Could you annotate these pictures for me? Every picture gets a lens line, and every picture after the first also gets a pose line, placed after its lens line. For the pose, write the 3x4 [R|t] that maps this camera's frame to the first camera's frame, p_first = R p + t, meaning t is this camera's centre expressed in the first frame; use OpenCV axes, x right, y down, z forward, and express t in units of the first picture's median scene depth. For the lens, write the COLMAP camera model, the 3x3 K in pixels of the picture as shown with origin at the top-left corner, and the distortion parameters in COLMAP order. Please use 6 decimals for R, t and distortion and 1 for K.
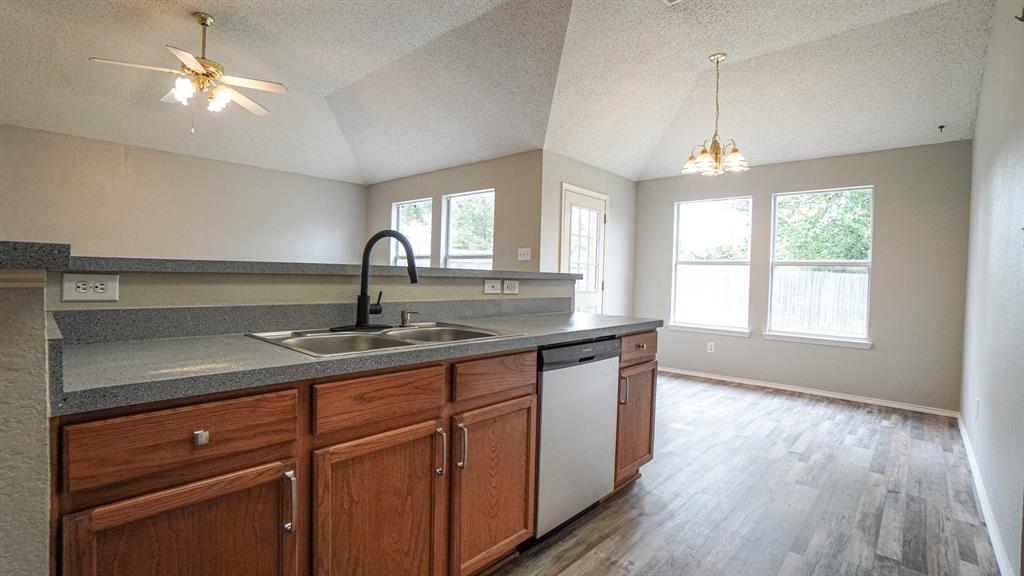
lens RADIAL K [[457.0, 0, 506.0], [0, 457.0, 287.7], [0, 0, 1]] dist [-0.064024, 0.022161]
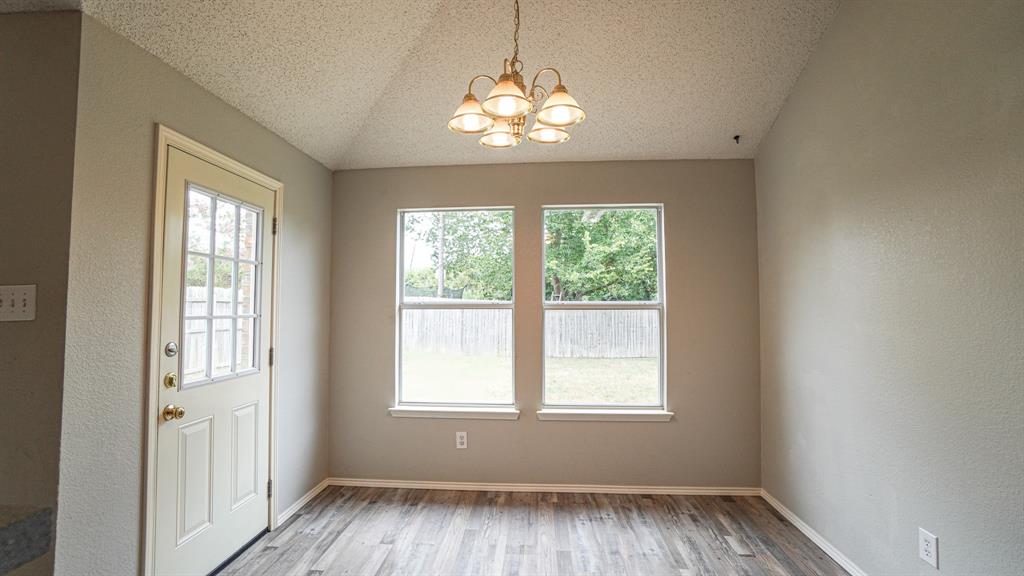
lens RADIAL K [[457.0, 0, 506.0], [0, 457.0, 287.7], [0, 0, 1]] dist [-0.064024, 0.022161]
pose [[0.784143, -0.000318, 0.620580, 0.115957], [0.036767, 0.998267, -0.045946, -0.052453], [-0.619490, 0.058845, 0.782796, 0.477723]]
